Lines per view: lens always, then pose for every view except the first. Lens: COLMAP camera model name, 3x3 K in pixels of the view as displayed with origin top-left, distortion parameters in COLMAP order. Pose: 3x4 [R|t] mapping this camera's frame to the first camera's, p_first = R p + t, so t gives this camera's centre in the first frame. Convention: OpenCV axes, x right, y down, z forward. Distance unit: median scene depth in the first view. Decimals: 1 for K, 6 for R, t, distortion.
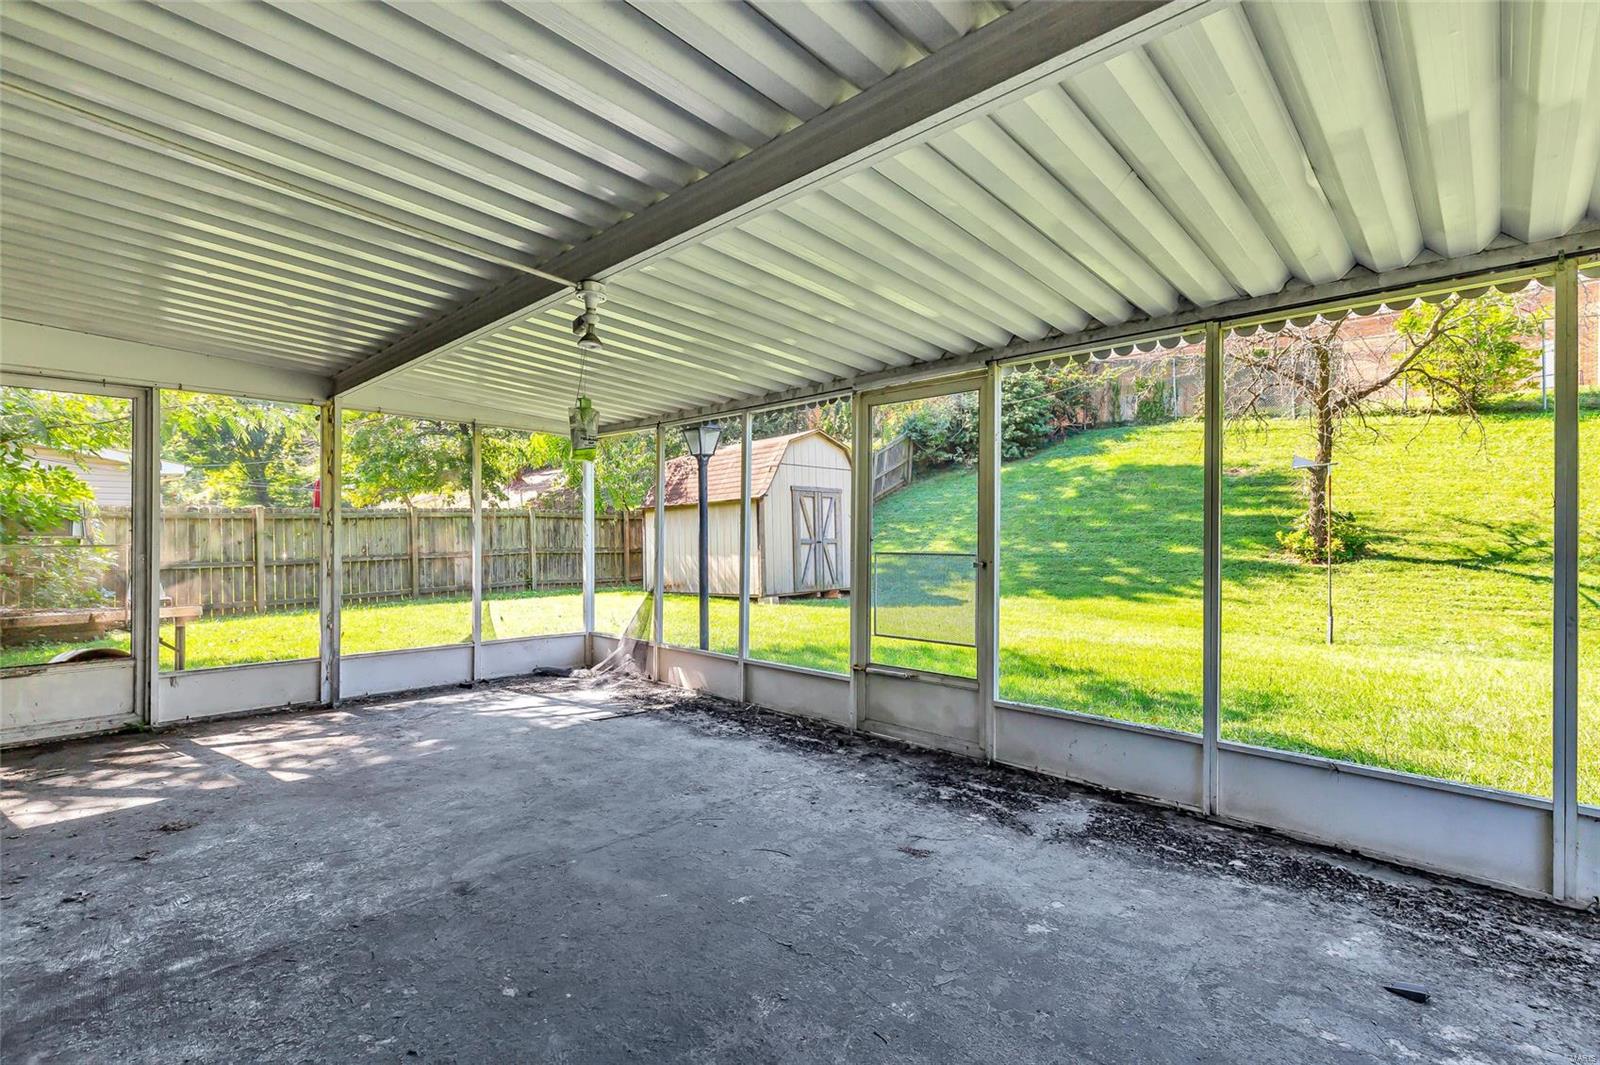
lens RADIAL K [[725.7, 0, 797.6], [0, 725.7, 530.3], [0, 0, 1]] dist [0.006416, 0.000740]
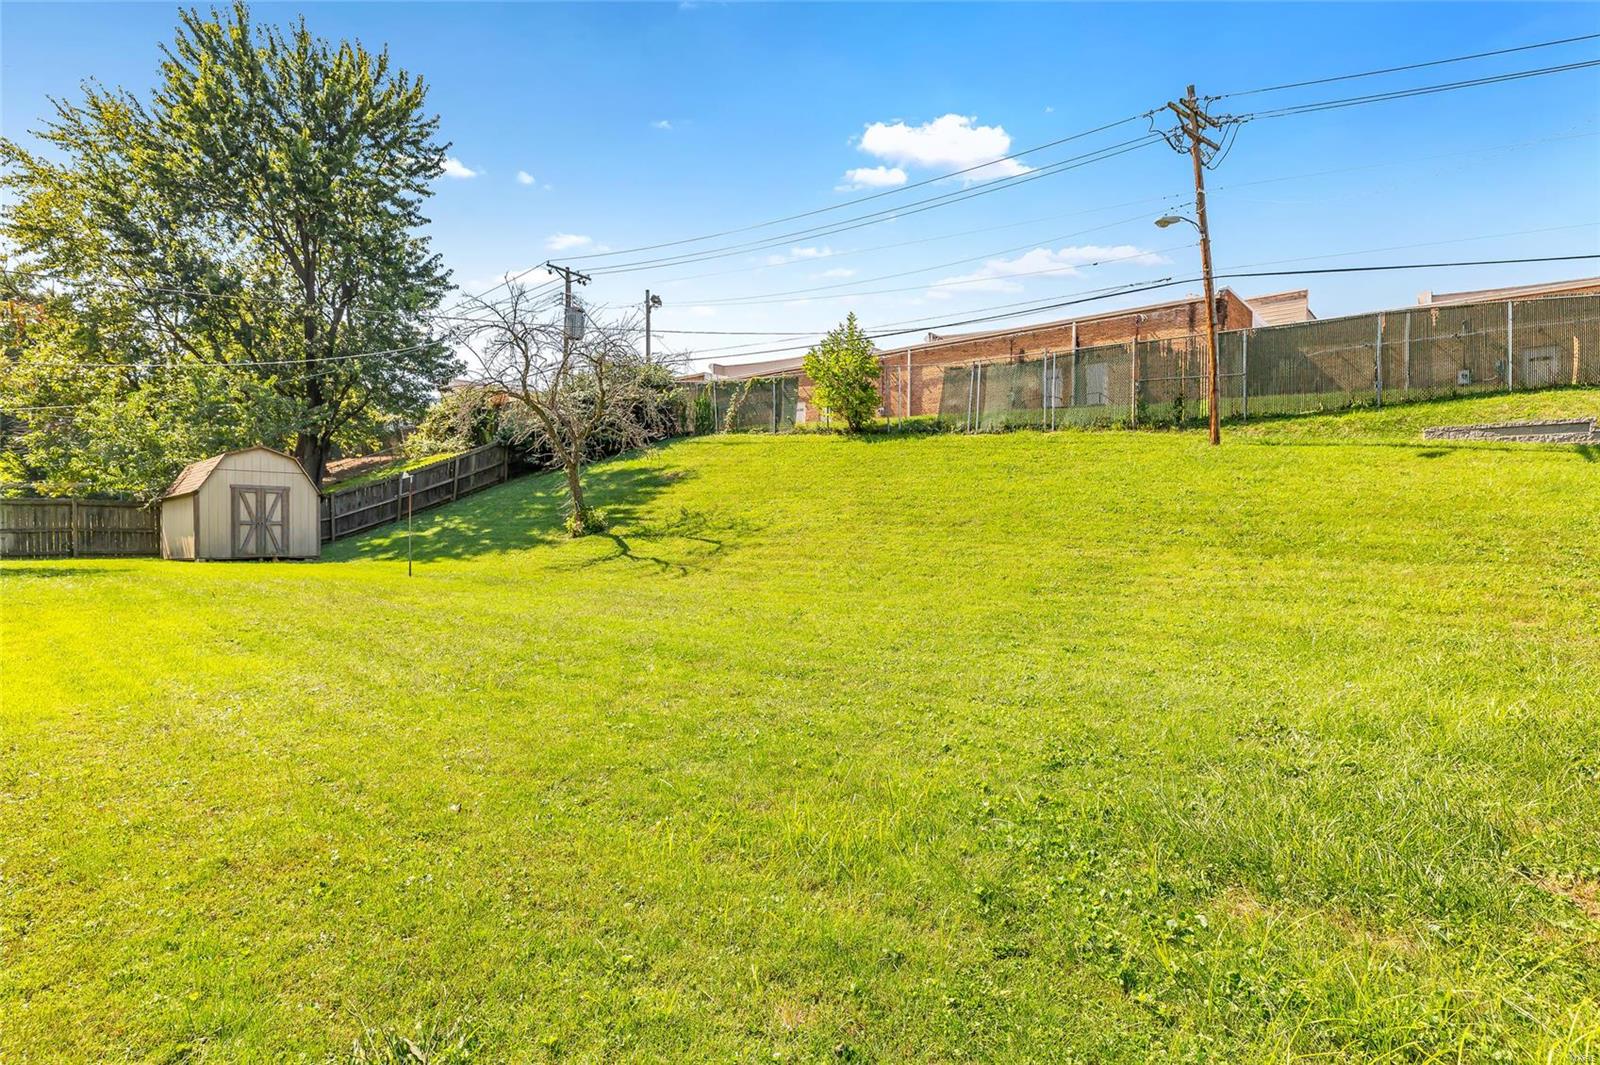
lens RADIAL K [[831.2, 0, 798.0], [0, 831.2, 527.6], [0, 0, 1]] dist [0.013583, 0.000137]
pose [[0.999053, 0.006925, 0.042960, 0.926271], [-0.006910, 0.999976, -0.000496, 0.015604], [-0.042963, 0.000199, 0.999077, -0.647049]]
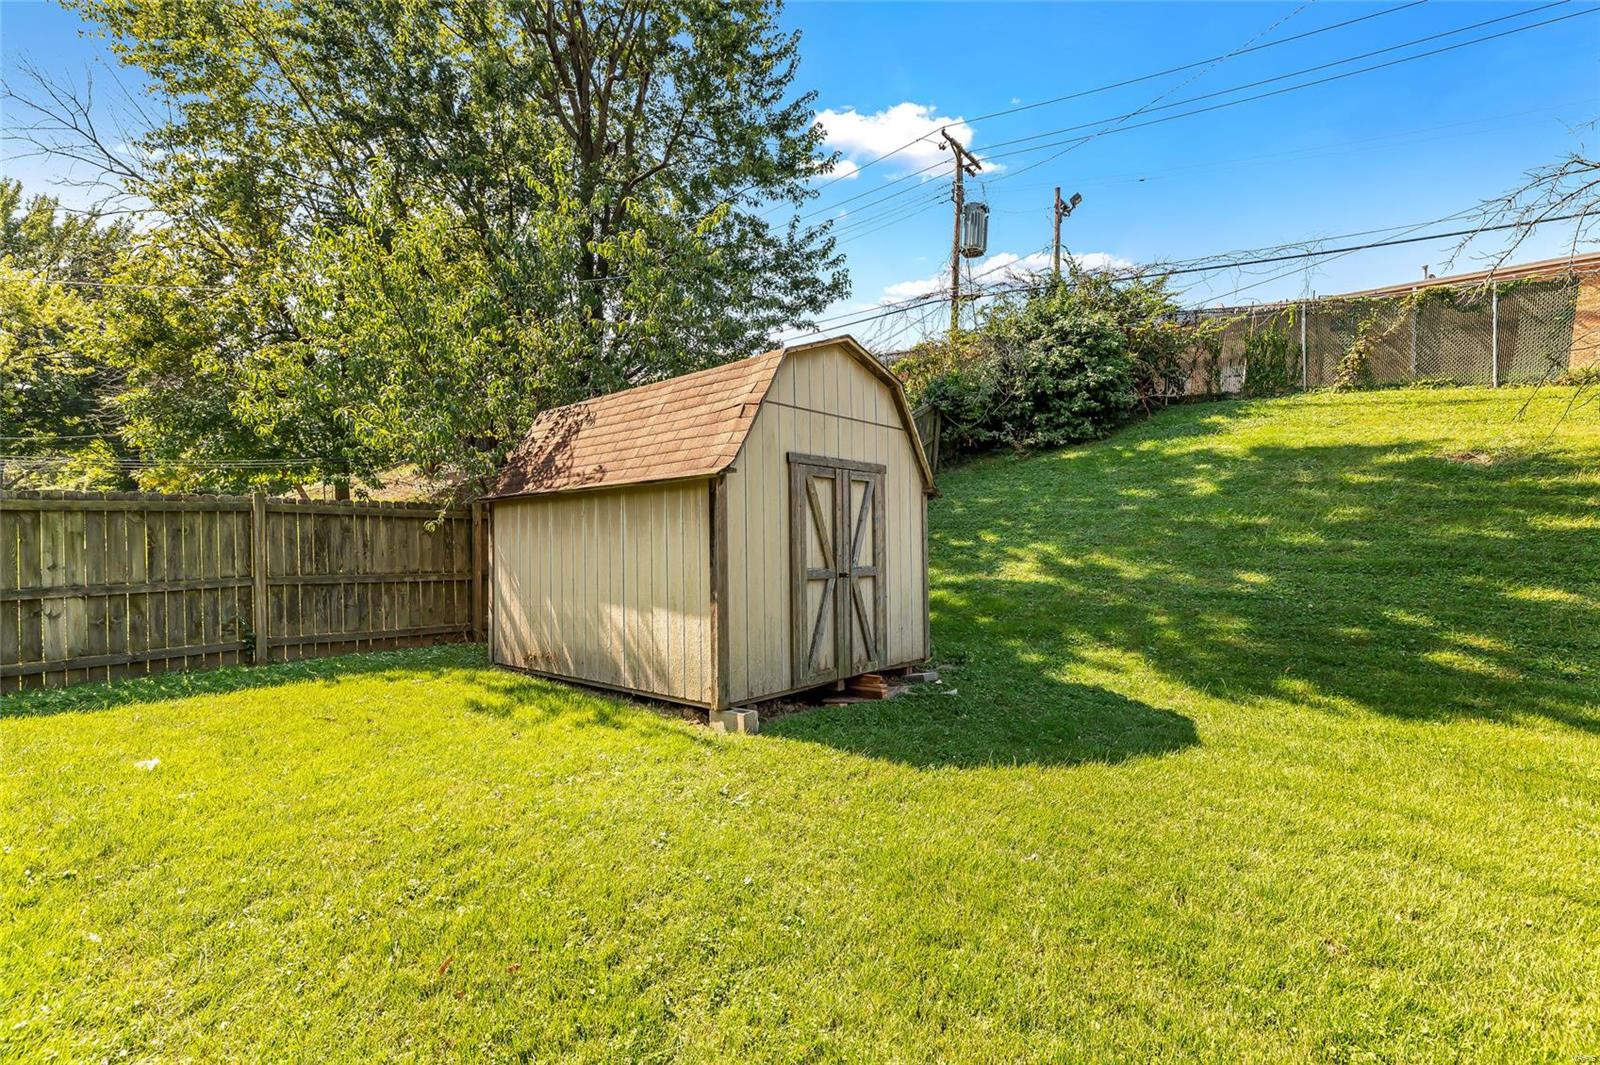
lens RADIAL K [[725.7, 0, 797.7], [0, 725.7, 532.1], [0, 0, 1]] dist [0.006416, 0.000740]
pose [[0.998703, 0.014117, 0.048927, -0.021129], [-0.014313, 0.999891, 0.003662, -0.011890], [-0.048870, -0.004357, 0.998796, 0.474100]]
